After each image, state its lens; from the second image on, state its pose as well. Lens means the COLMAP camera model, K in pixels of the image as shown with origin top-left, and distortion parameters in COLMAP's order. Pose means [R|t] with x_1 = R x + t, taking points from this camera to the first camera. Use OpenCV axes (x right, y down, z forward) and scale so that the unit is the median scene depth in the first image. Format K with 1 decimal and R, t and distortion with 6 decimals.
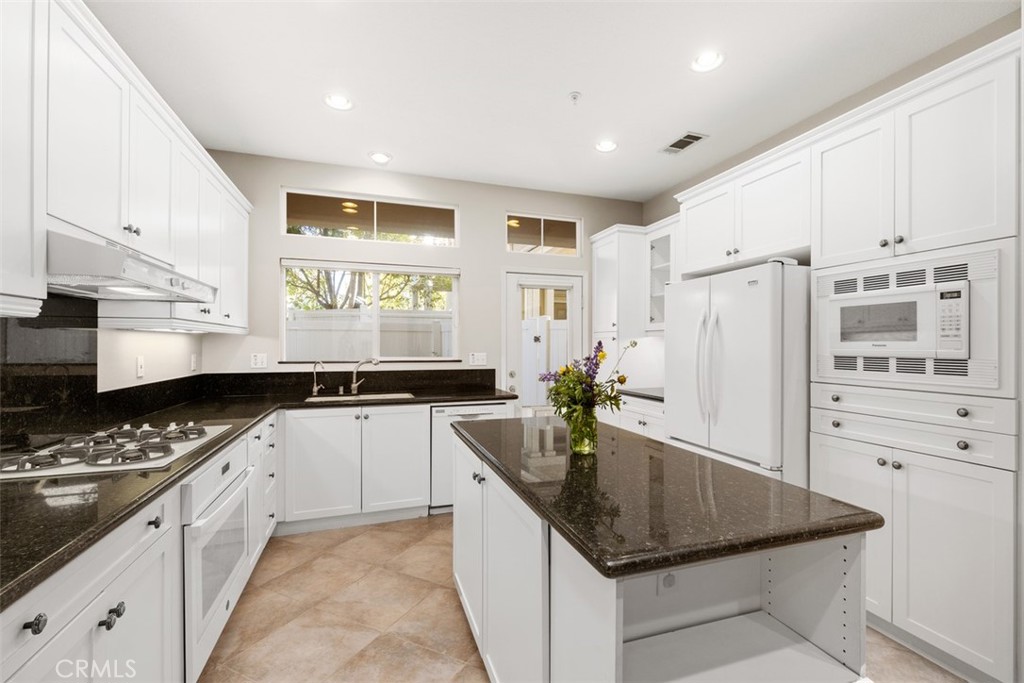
lens RADIAL K [[440.9, 0, 510.8], [0, 440.9, 341.7], [0, 0, 1]] dist [0.002536, 0.000275]
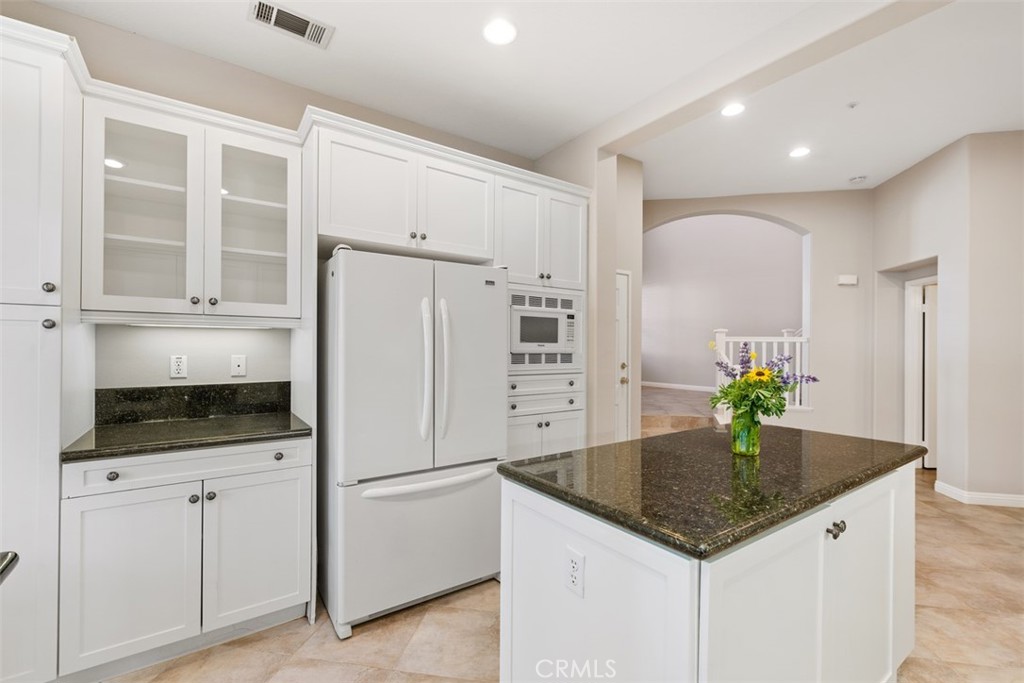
lens RADIAL K [[440.9, 0, 510.5], [0, 440.9, 345.2], [0, 0, 1]] dist [0.002536, 0.000275]
pose [[-0.285841, 0.002018, 0.958275, -0.537998], [-0.014561, 0.999873, -0.006449, 0.018819], [-0.958166, -0.015797, -0.285775, 1.533390]]
